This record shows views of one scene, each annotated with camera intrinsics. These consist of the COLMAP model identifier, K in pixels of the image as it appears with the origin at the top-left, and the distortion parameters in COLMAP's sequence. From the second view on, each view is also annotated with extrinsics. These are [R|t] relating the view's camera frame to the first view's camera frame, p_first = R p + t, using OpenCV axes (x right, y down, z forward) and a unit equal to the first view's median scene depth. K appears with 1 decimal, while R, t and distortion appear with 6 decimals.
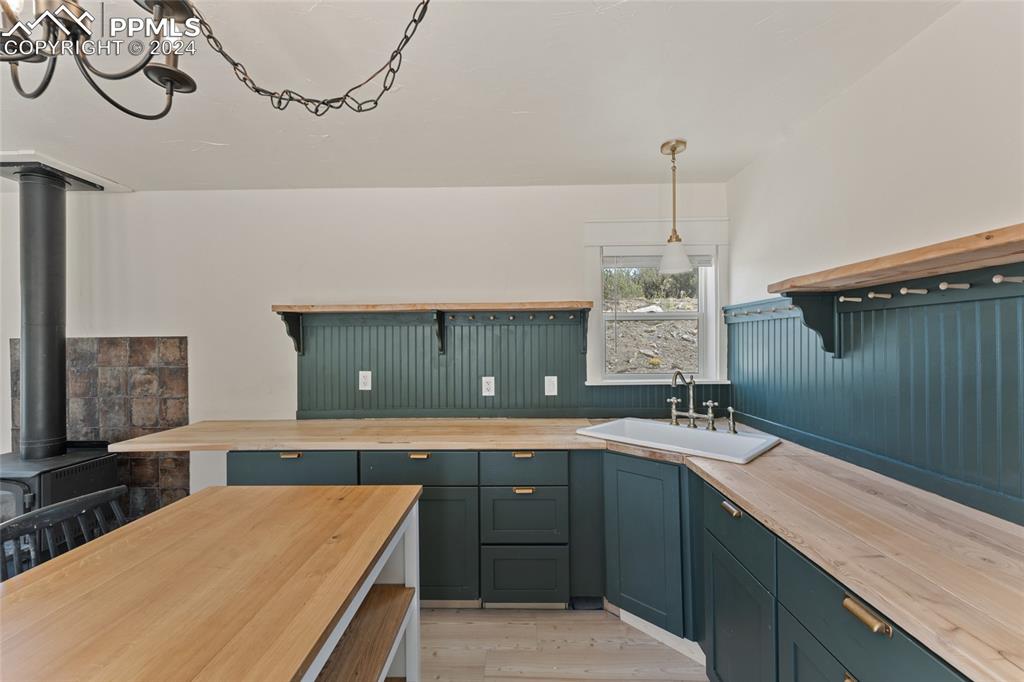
lens RADIAL K [[411.7, 0, 513.5], [0, 411.7, 338.2], [0, 0, 1]] dist [-0.000500, 0.000116]
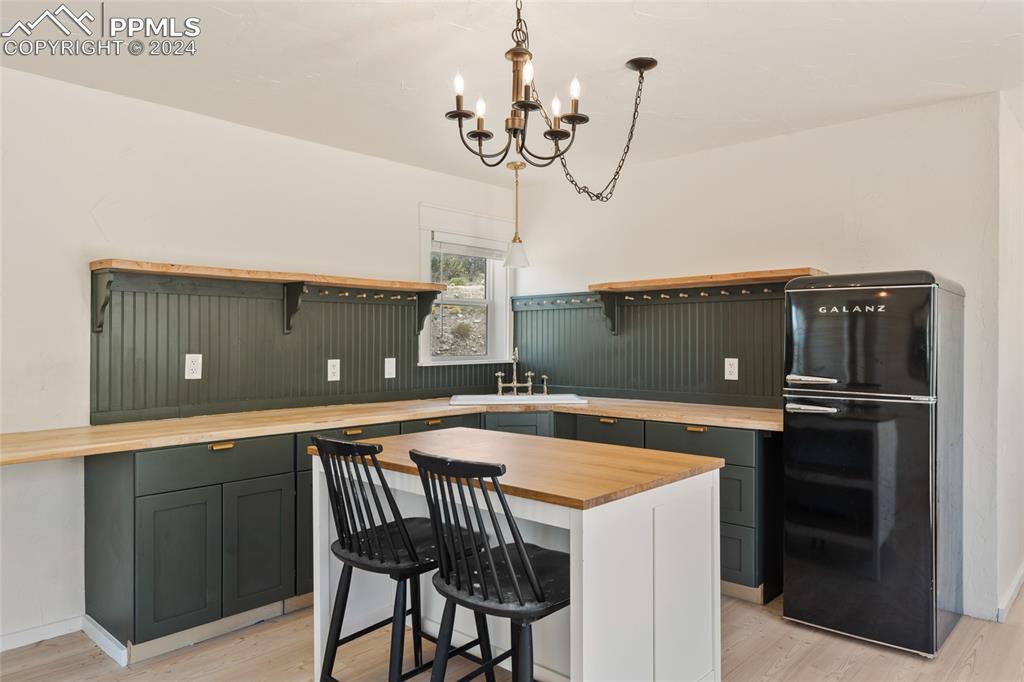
lens RADIAL K [[684.8, 0, 509.9], [0, 684.8, 342.3], [0, 0, 1]] dist [0.008937, 0.000463]
pose [[0.663006, 0.007407, 0.748577, -0.959946], [-0.011836, 0.999930, 0.000590, 0.052921], [-0.748520, -0.009251, 0.663048, -0.285973]]
